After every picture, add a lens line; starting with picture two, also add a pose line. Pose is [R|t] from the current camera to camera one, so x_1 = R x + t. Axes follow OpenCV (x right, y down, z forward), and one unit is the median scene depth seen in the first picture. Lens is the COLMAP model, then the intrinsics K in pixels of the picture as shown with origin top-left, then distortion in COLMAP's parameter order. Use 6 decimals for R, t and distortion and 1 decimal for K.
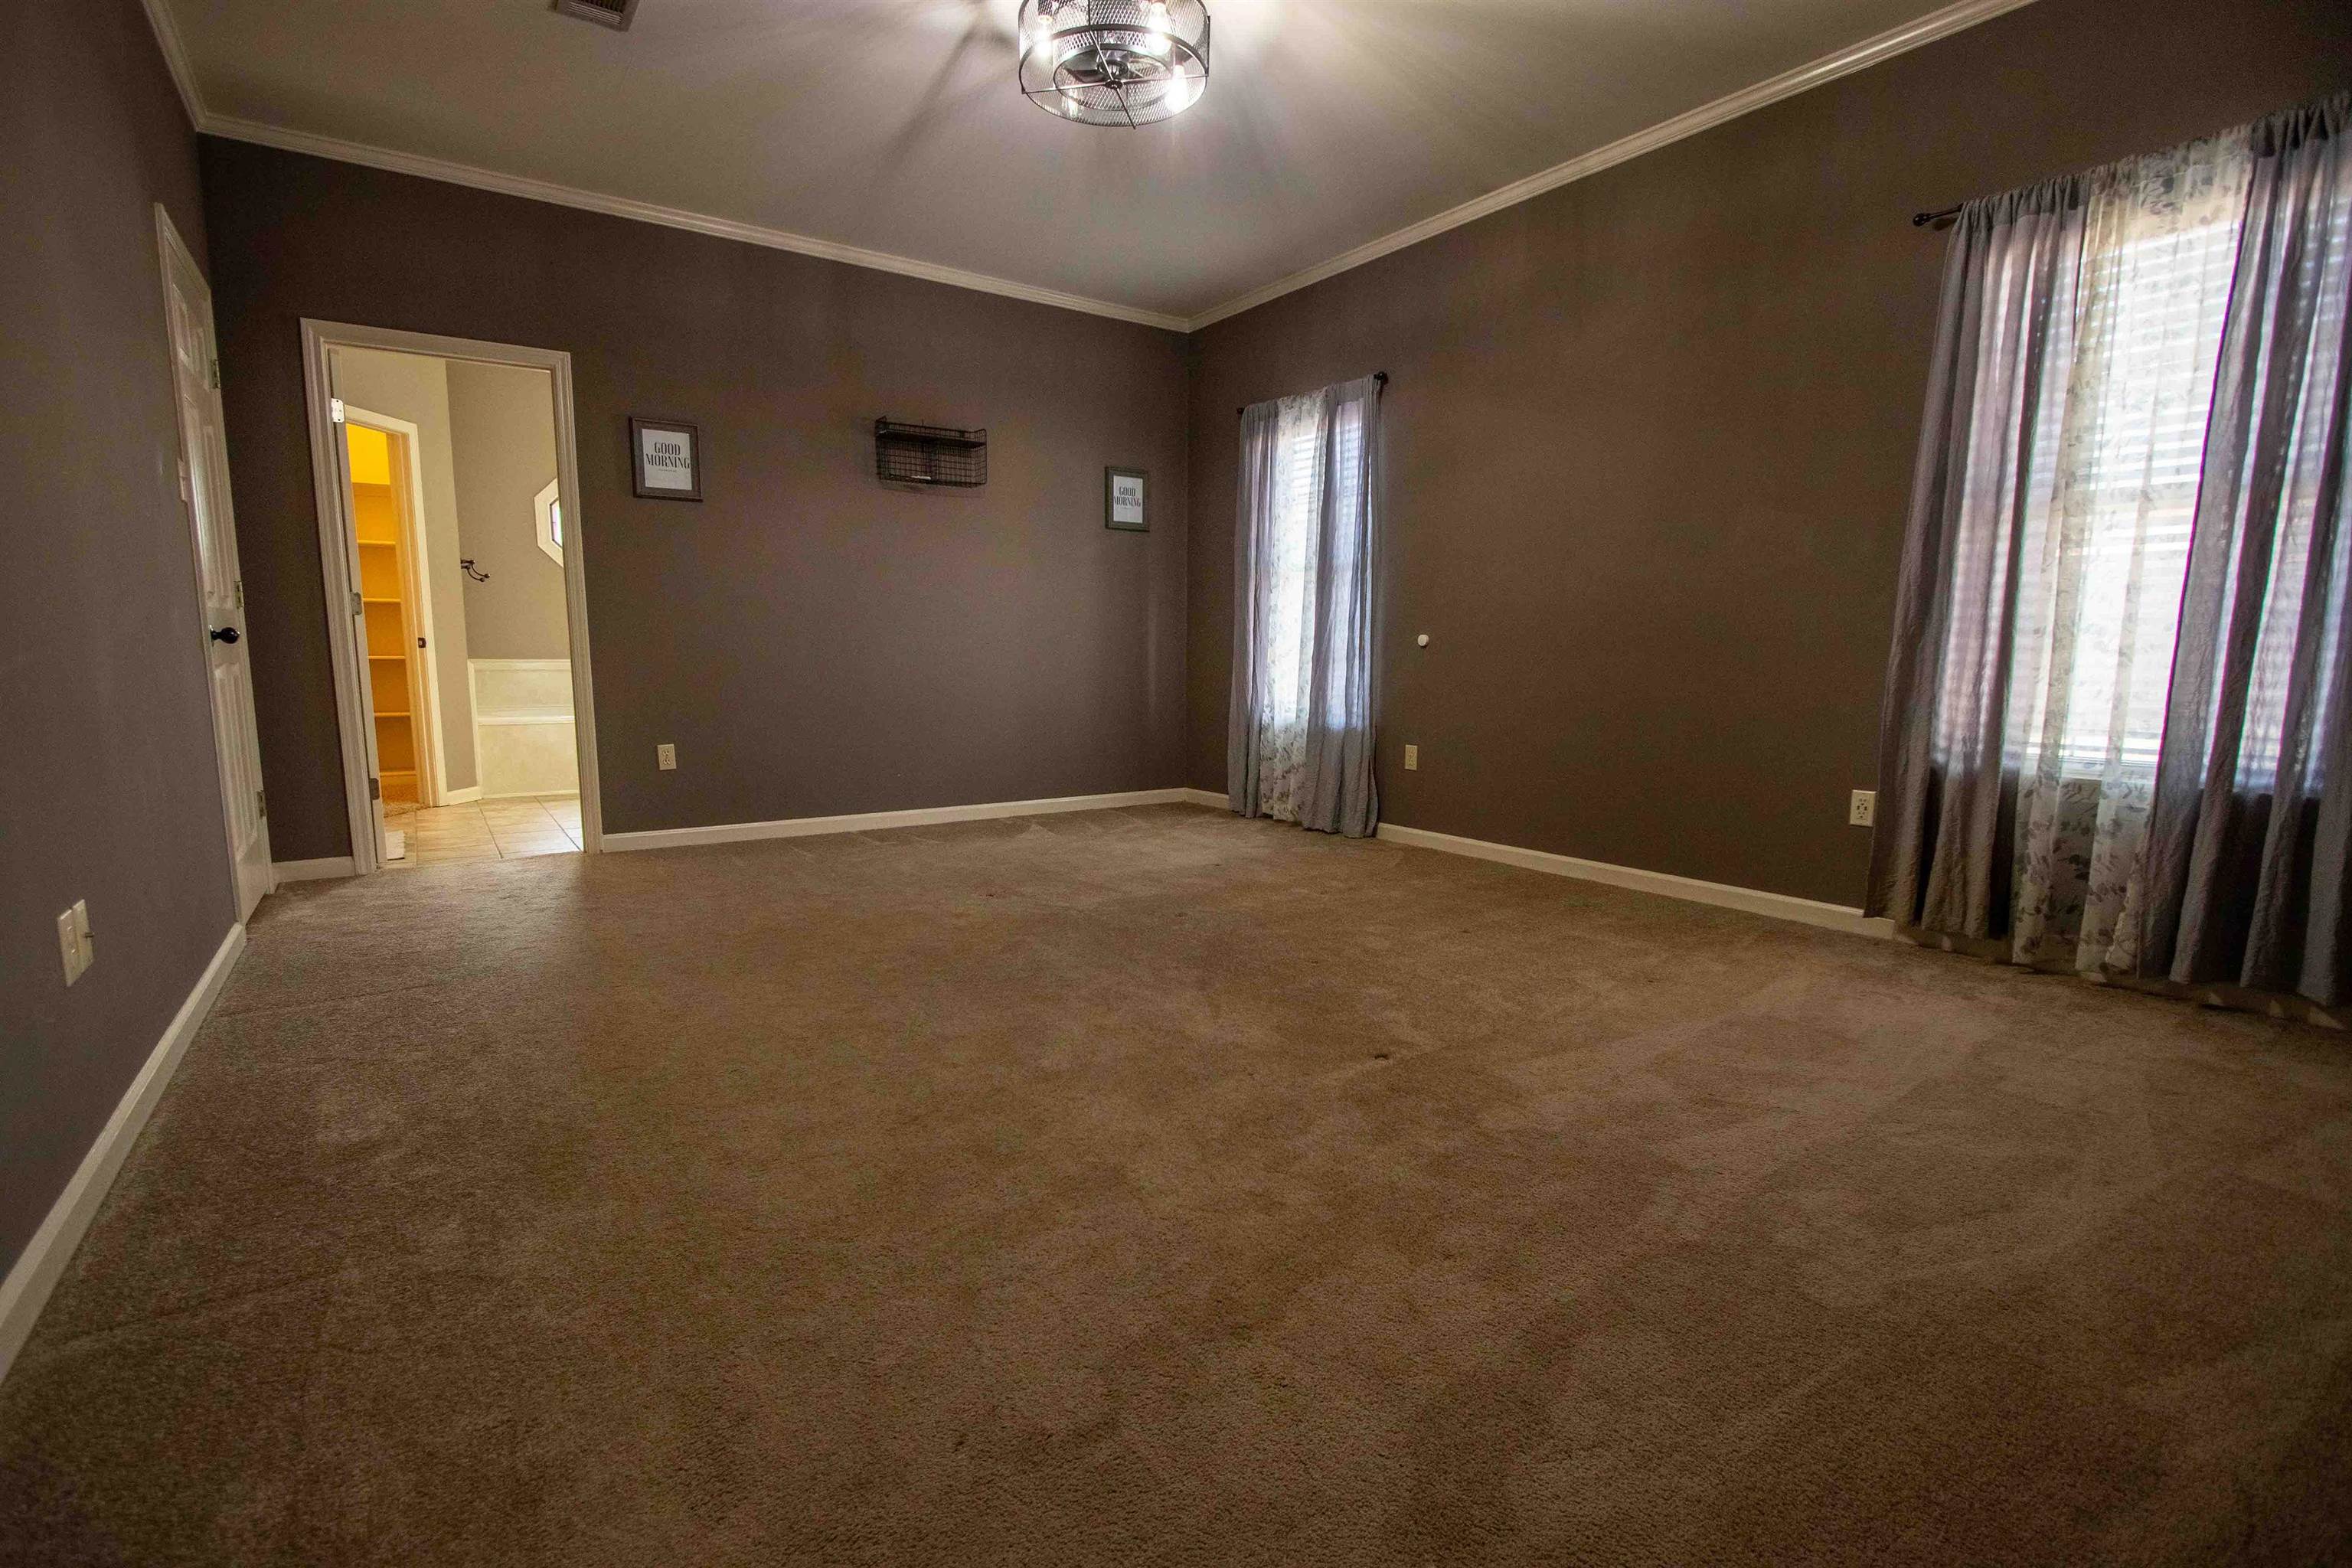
lens RADIAL K [[1090.9, 0, 1158.3], [0, 1090.9, 801.4], [0, 0, 1]] dist [-0.013867, -0.000127]
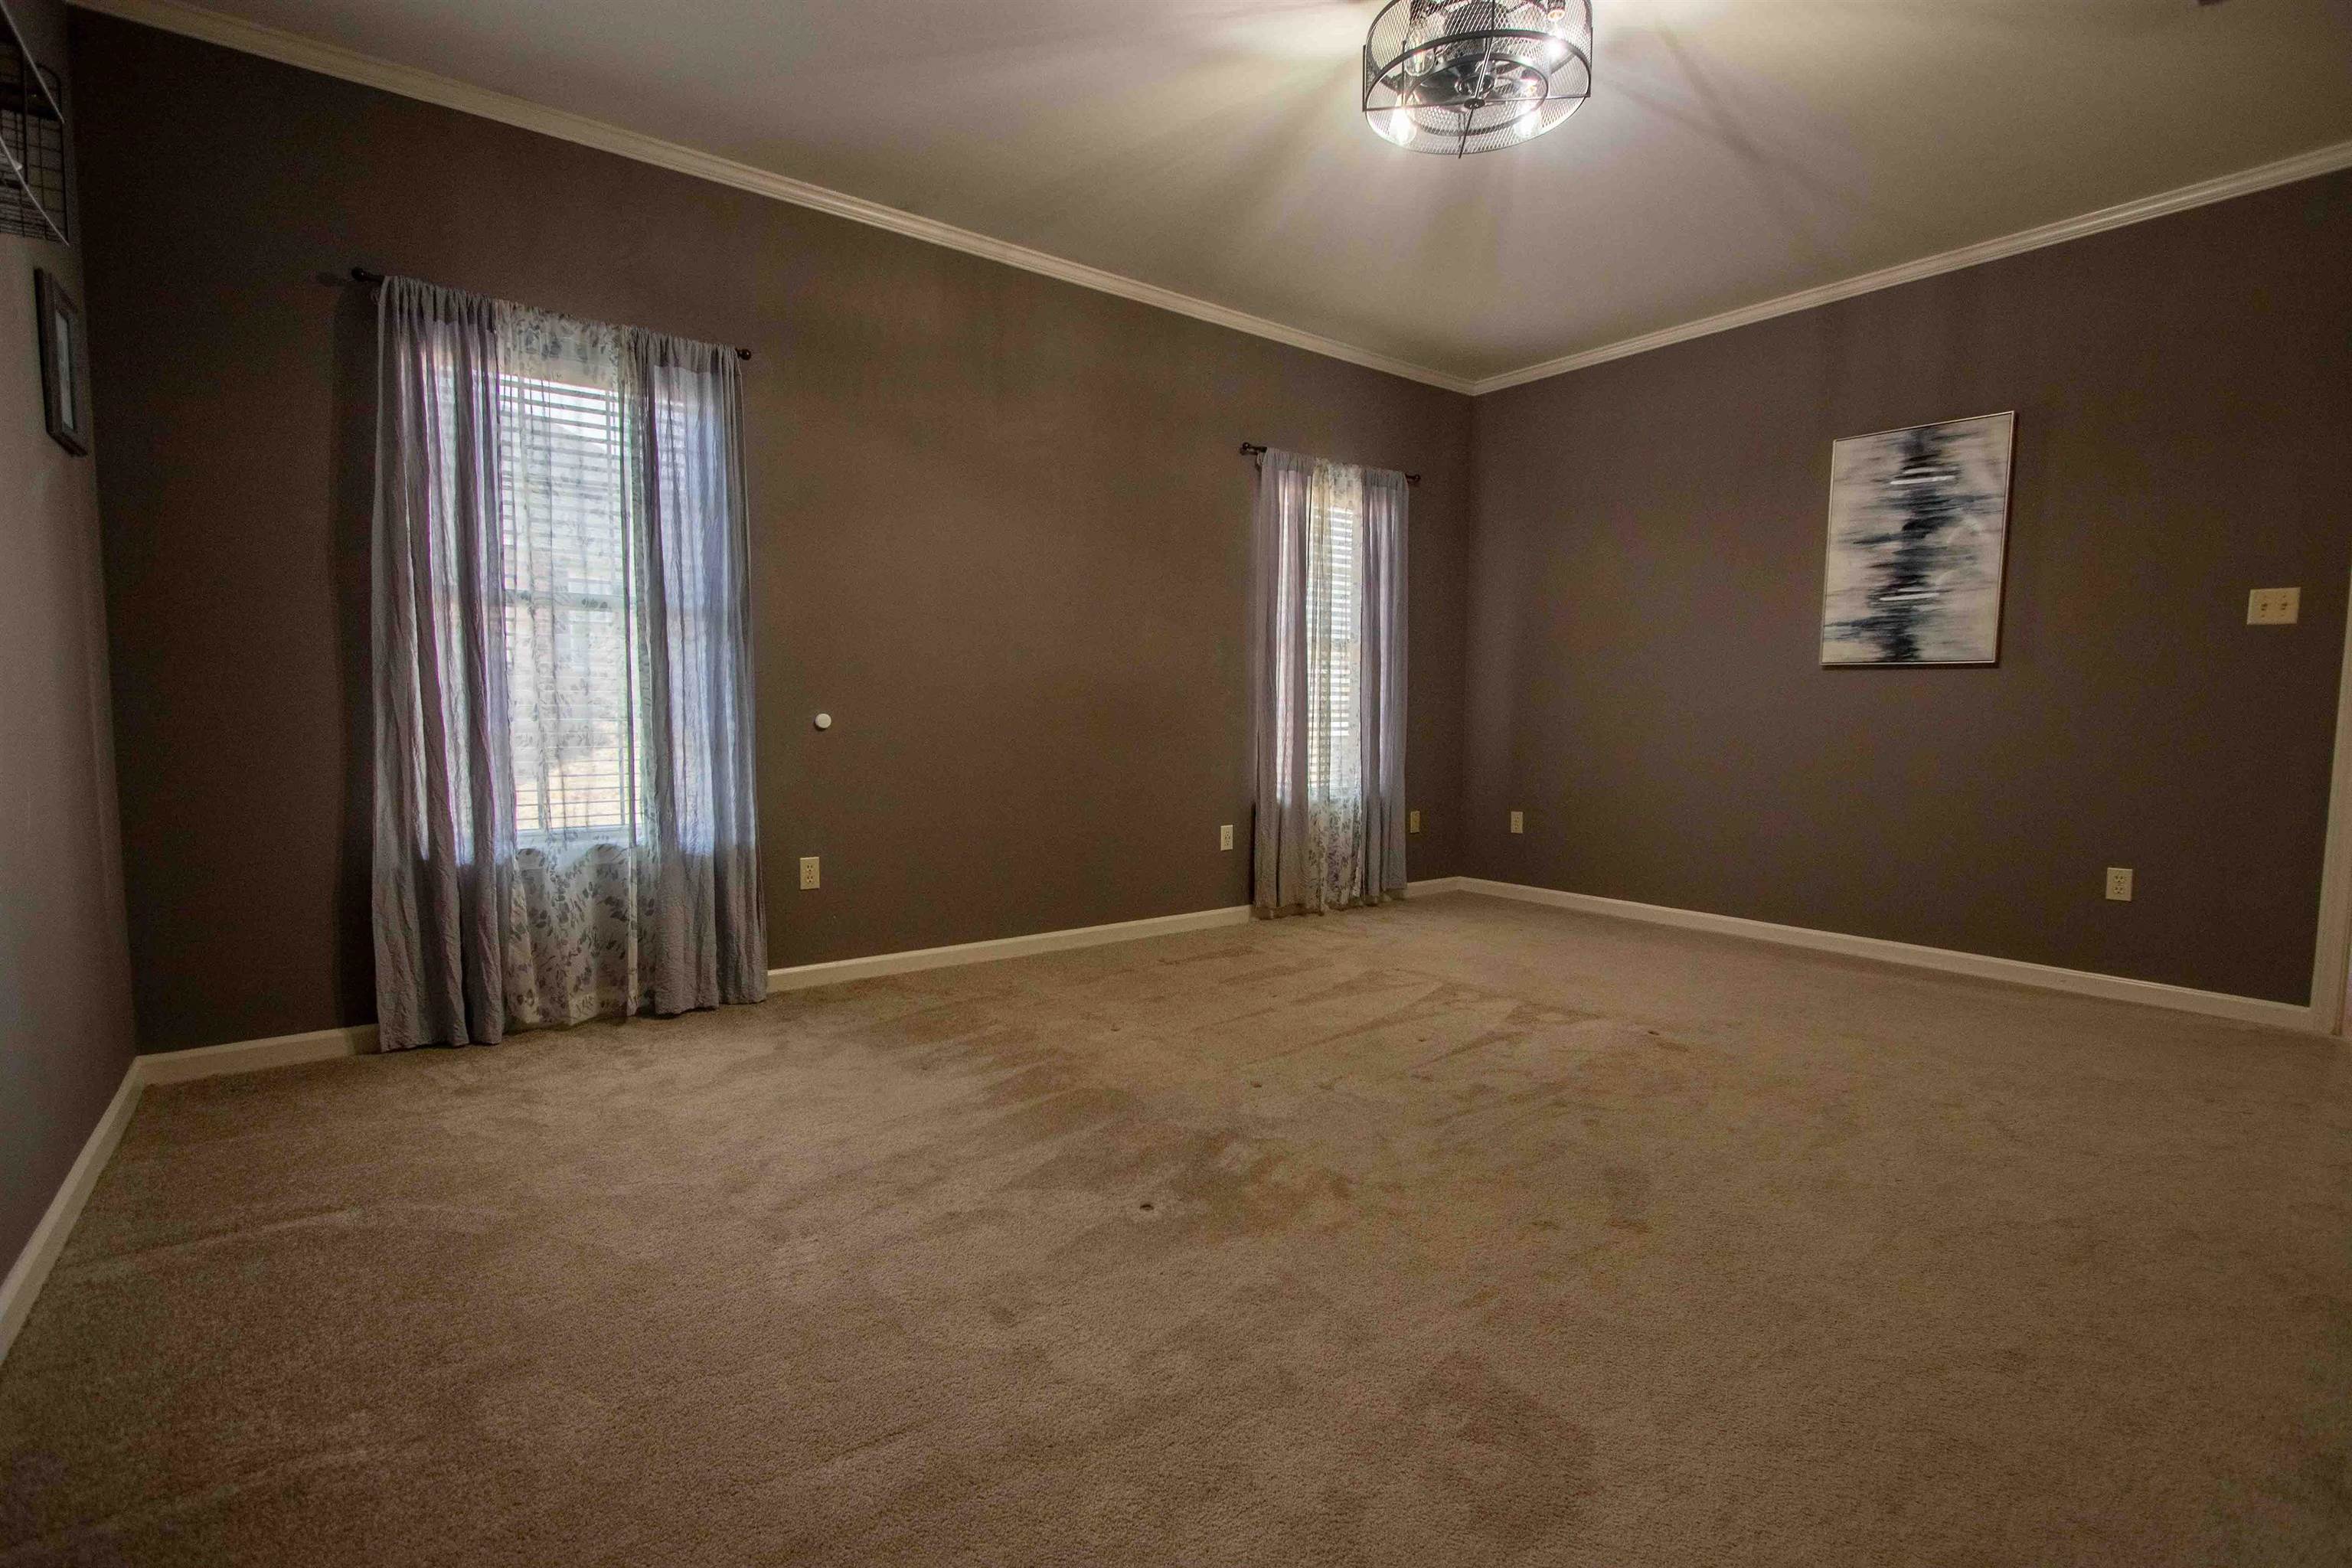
lens RADIAL K [[1090.9, 0, 1158.3], [0, 1090.9, 801.4], [0, 0, 1]] dist [-0.013867, -0.000127]
pose [[-0.032407, -0.082052, 0.996101, -0.640168], [0.136002, 0.986993, 0.085726, -0.146379], [-0.990178, 0.138250, -0.020826, 0.922532]]
